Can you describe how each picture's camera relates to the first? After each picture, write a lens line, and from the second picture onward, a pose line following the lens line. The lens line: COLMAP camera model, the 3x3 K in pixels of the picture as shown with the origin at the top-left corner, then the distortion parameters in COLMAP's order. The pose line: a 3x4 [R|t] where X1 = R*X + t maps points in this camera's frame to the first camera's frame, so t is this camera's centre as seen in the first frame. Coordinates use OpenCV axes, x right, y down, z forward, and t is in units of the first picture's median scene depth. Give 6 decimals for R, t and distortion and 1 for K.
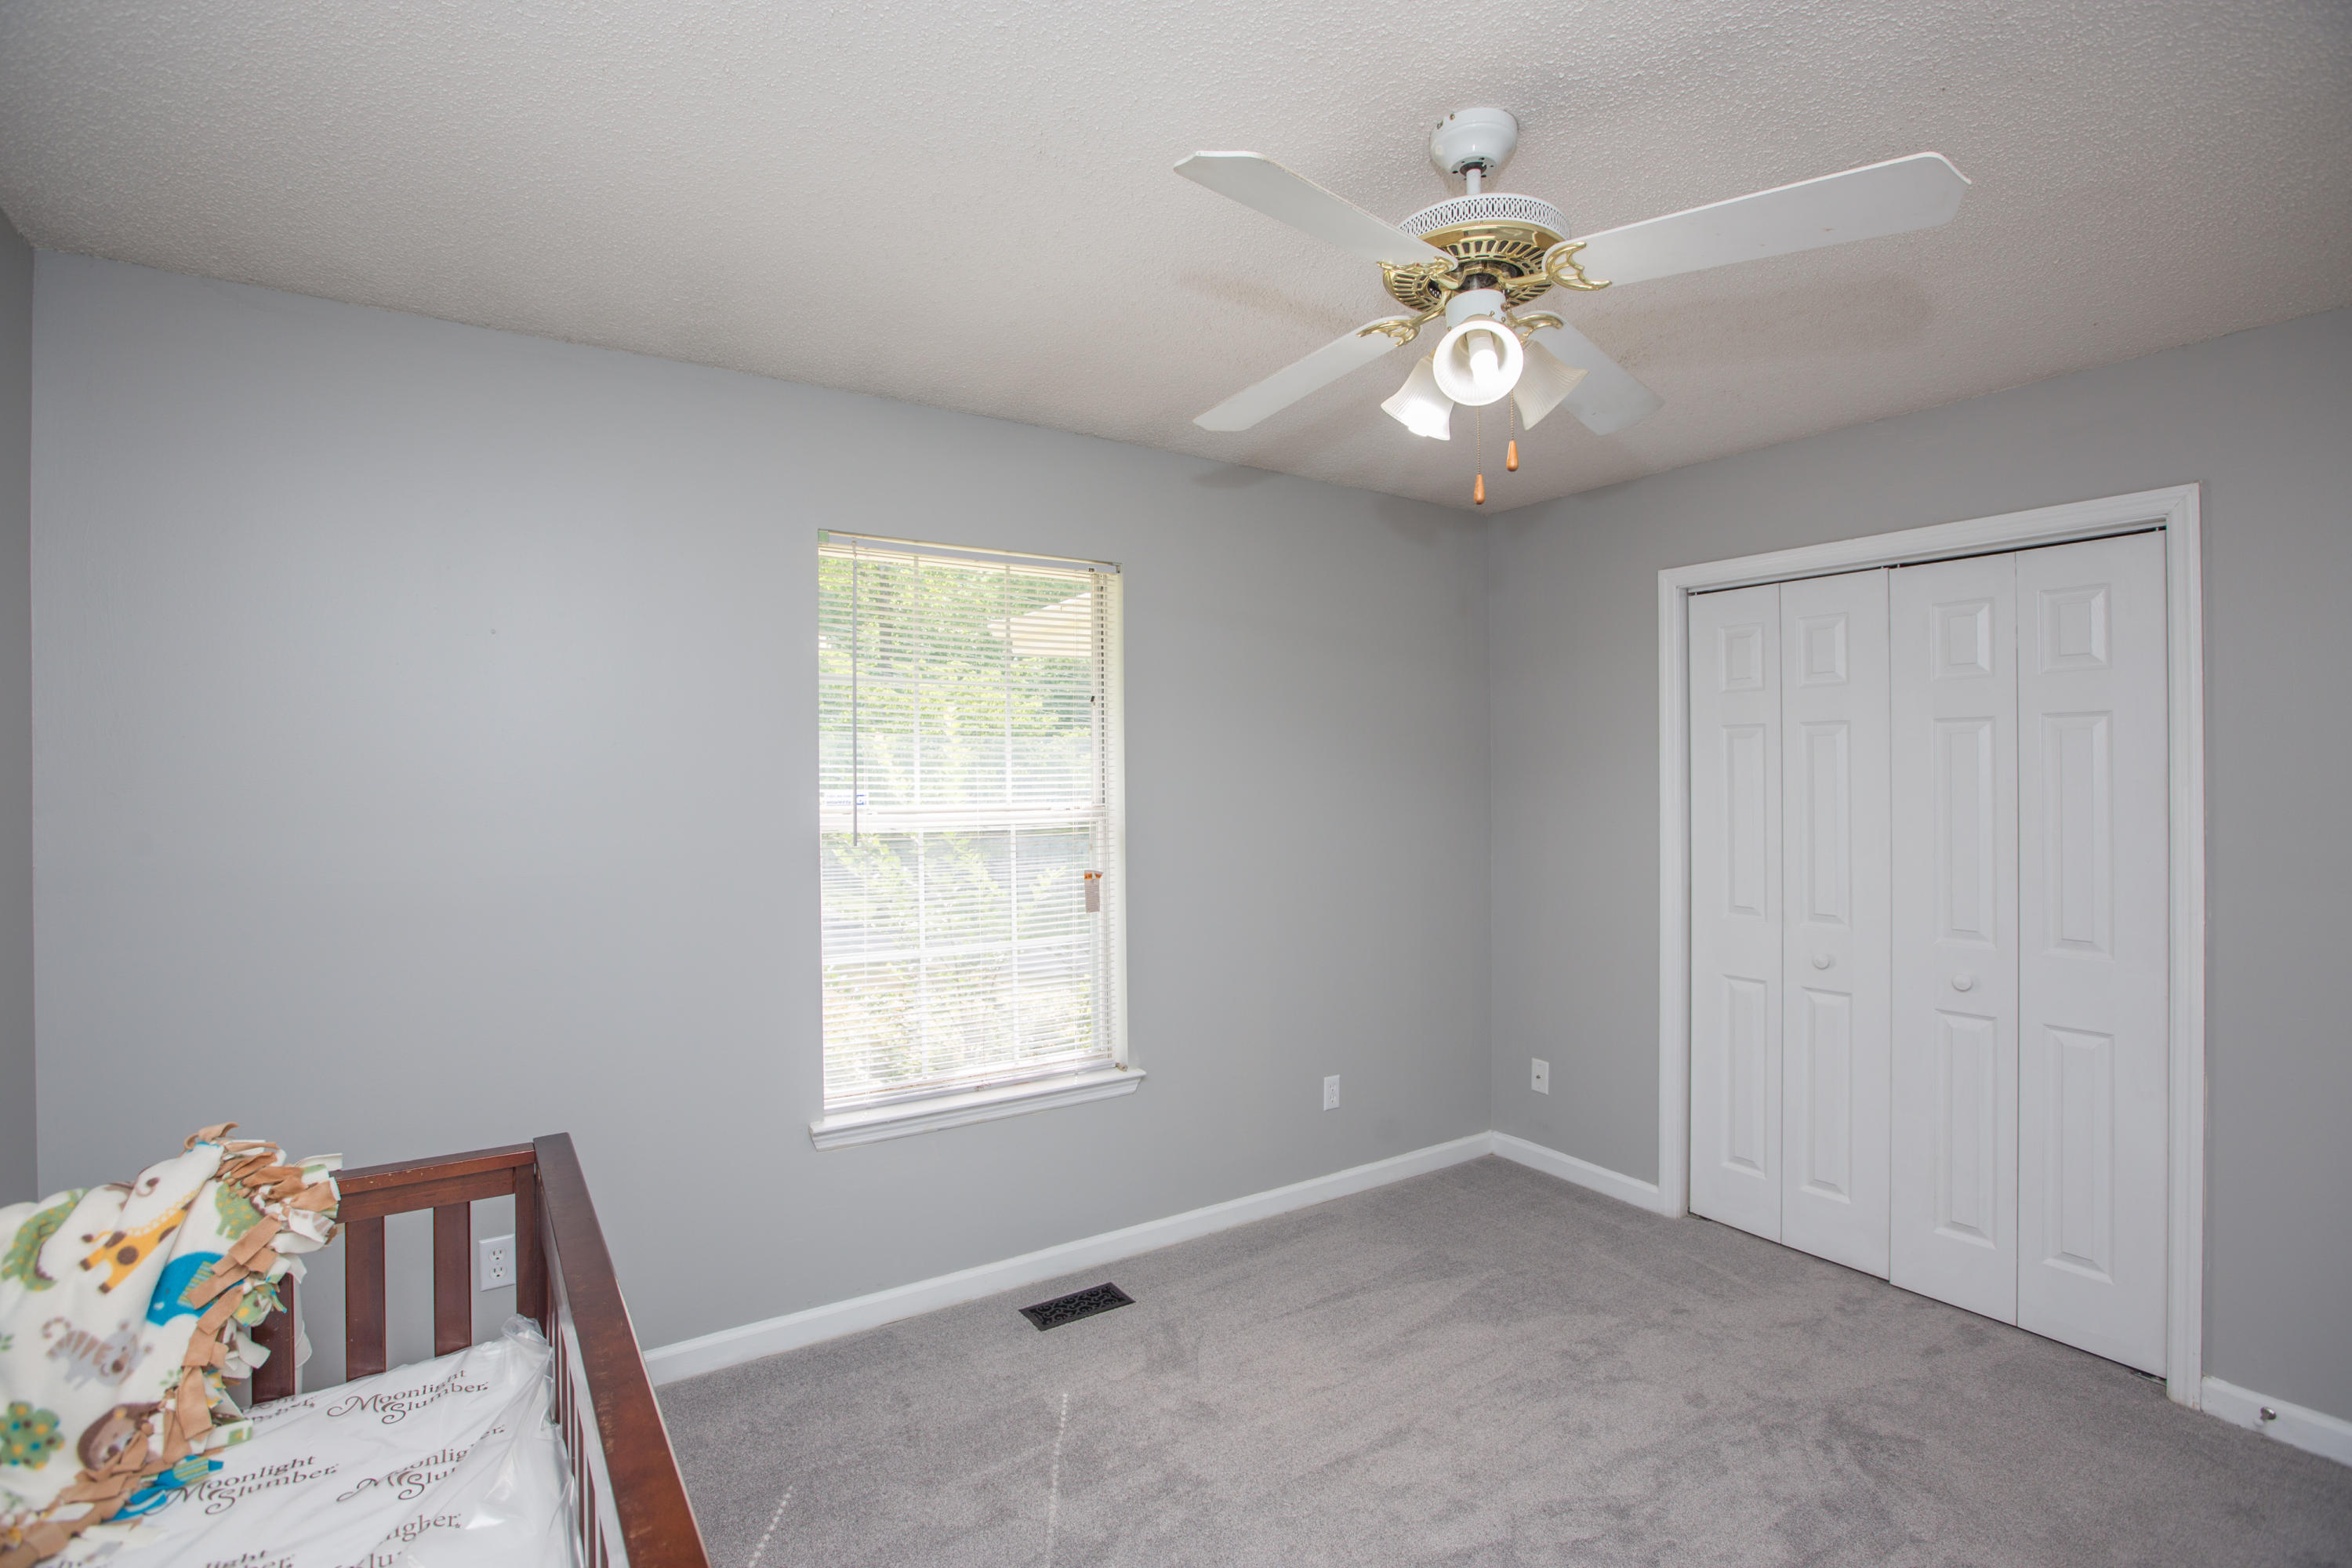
lens RADIAL K [[1071.1, 0, 1166.8], [0, 1071.1, 776.9], [0, 0, 1]] dist [-0.048752, 0.013603]
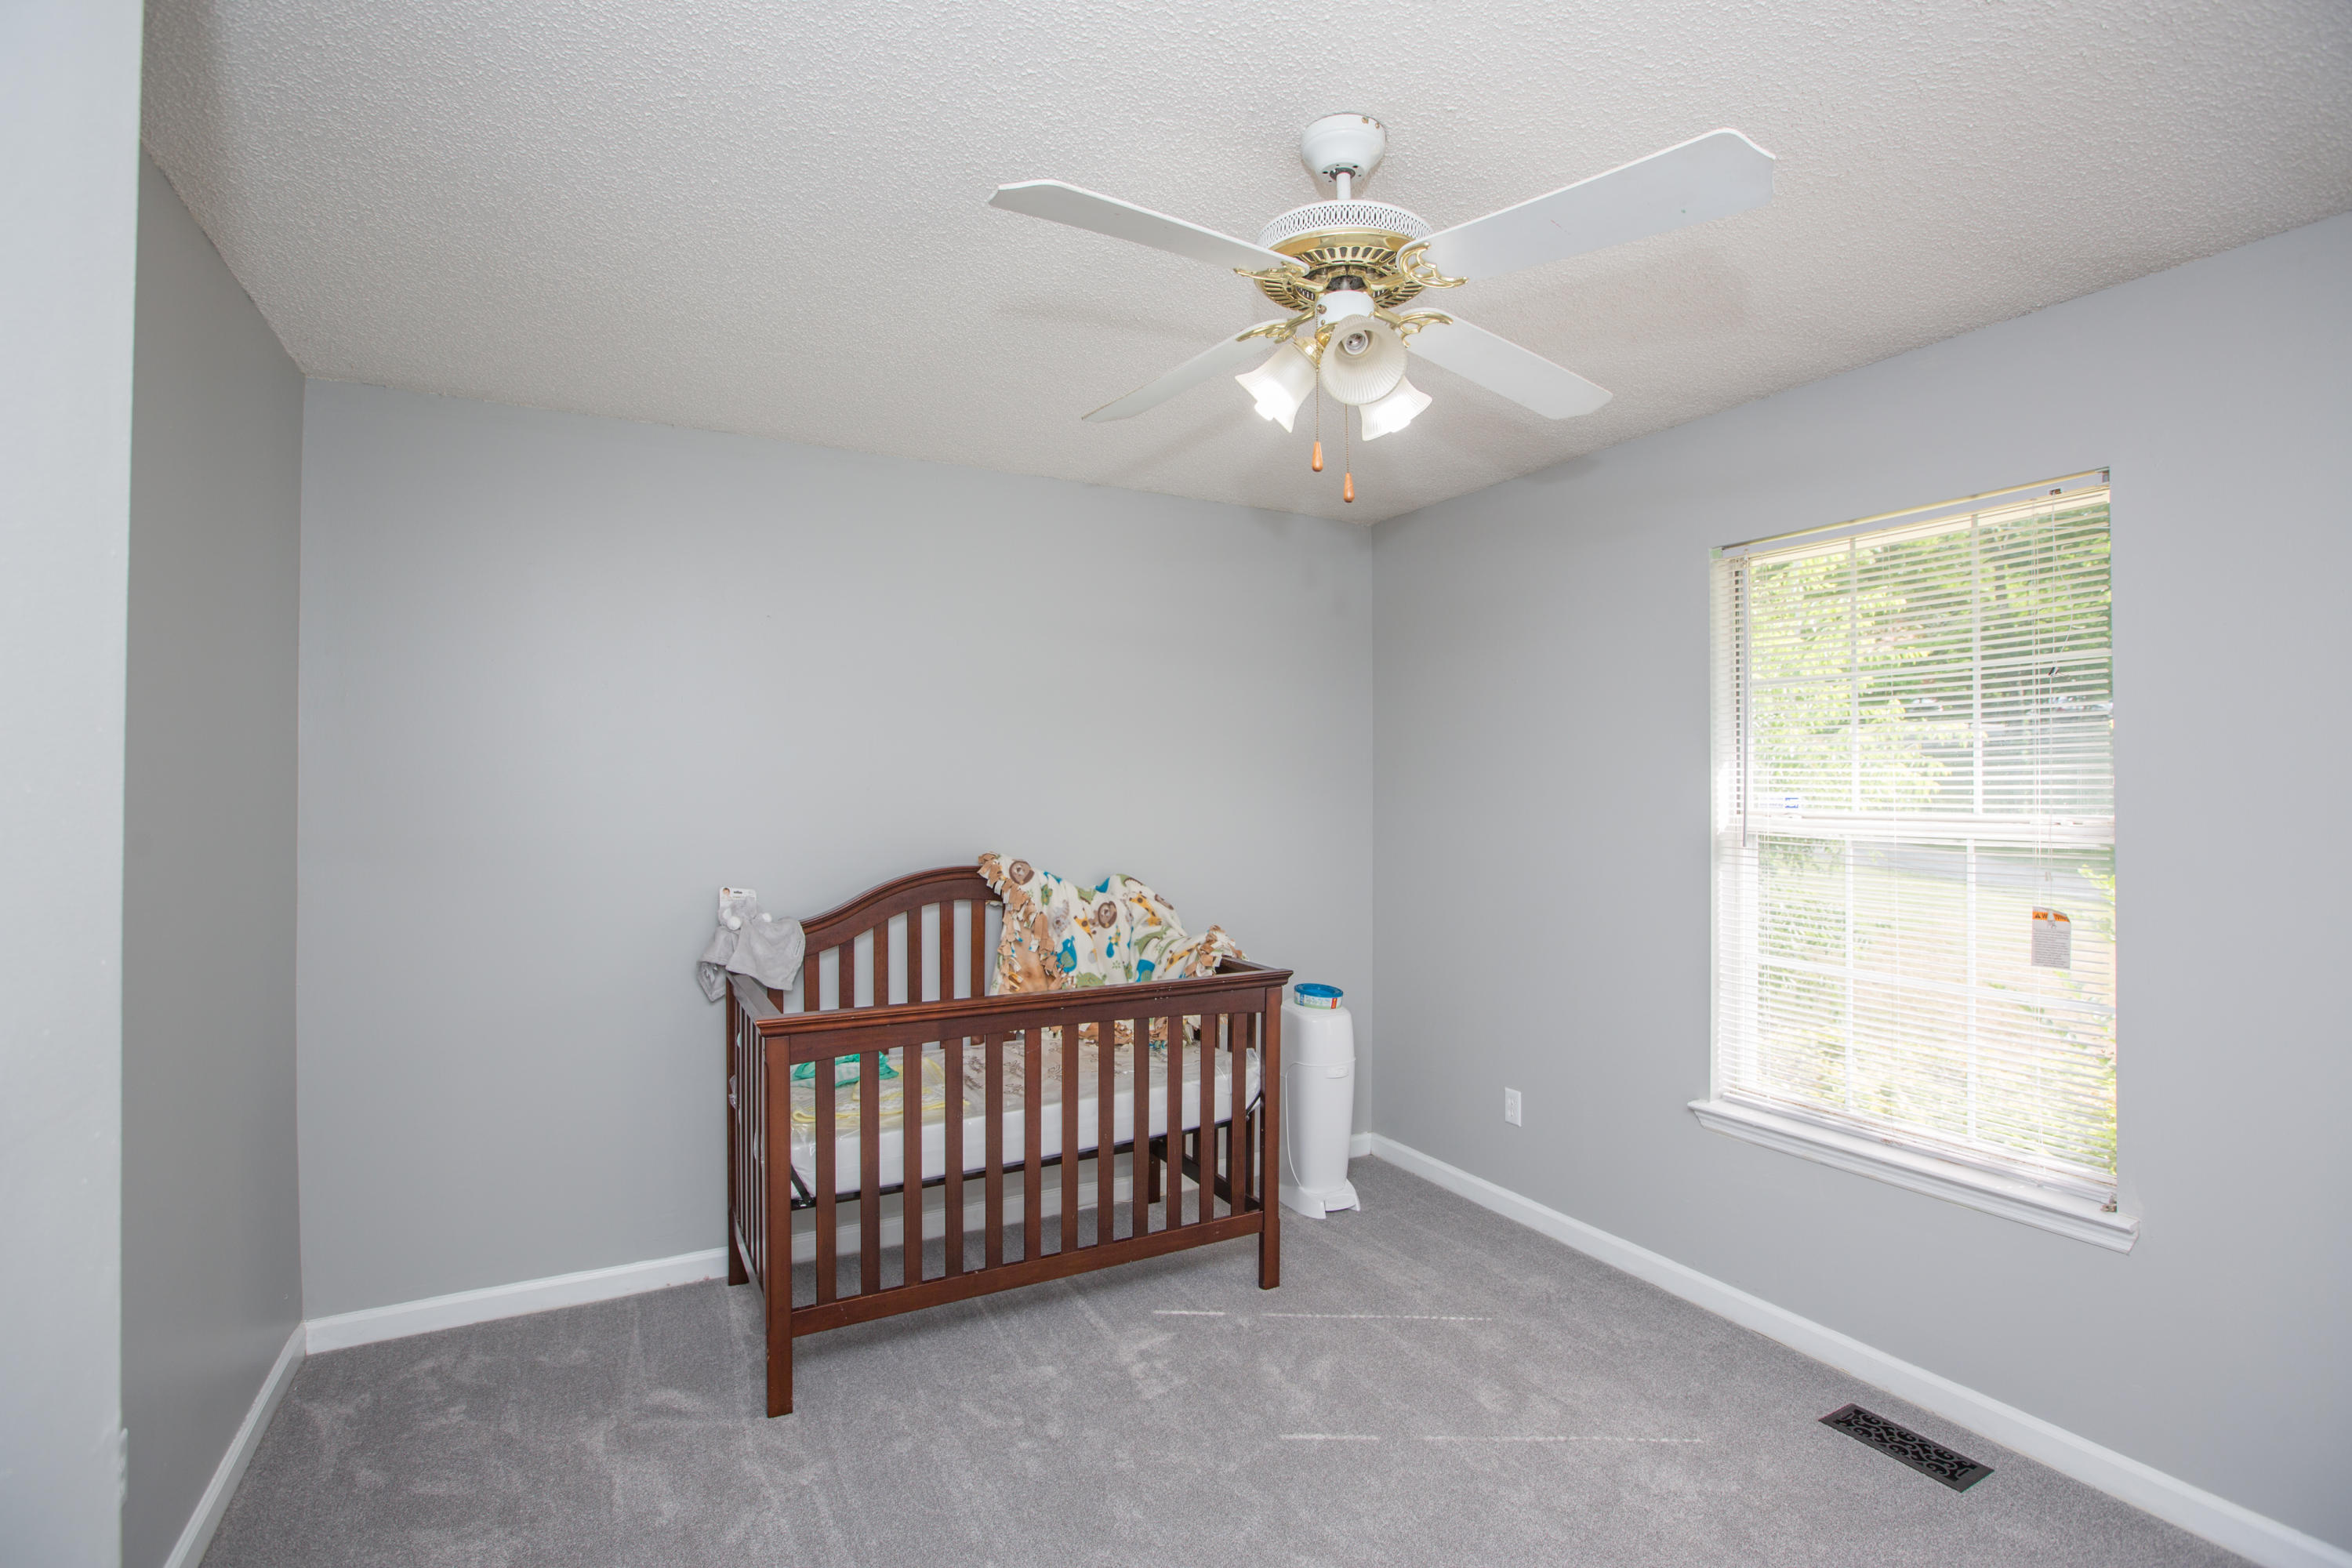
lens RADIAL K [[1071.1, 0, 1166.8], [0, 1071.1, 776.9], [0, 0, 1]] dist [-0.048752, 0.013603]
pose [[-0.068356, -0.003879, -0.997653, 0.706278], [-0.003391, 0.999988, -0.003656, 0.003690], [0.997655, 0.003133, -0.068369, 0.484700]]
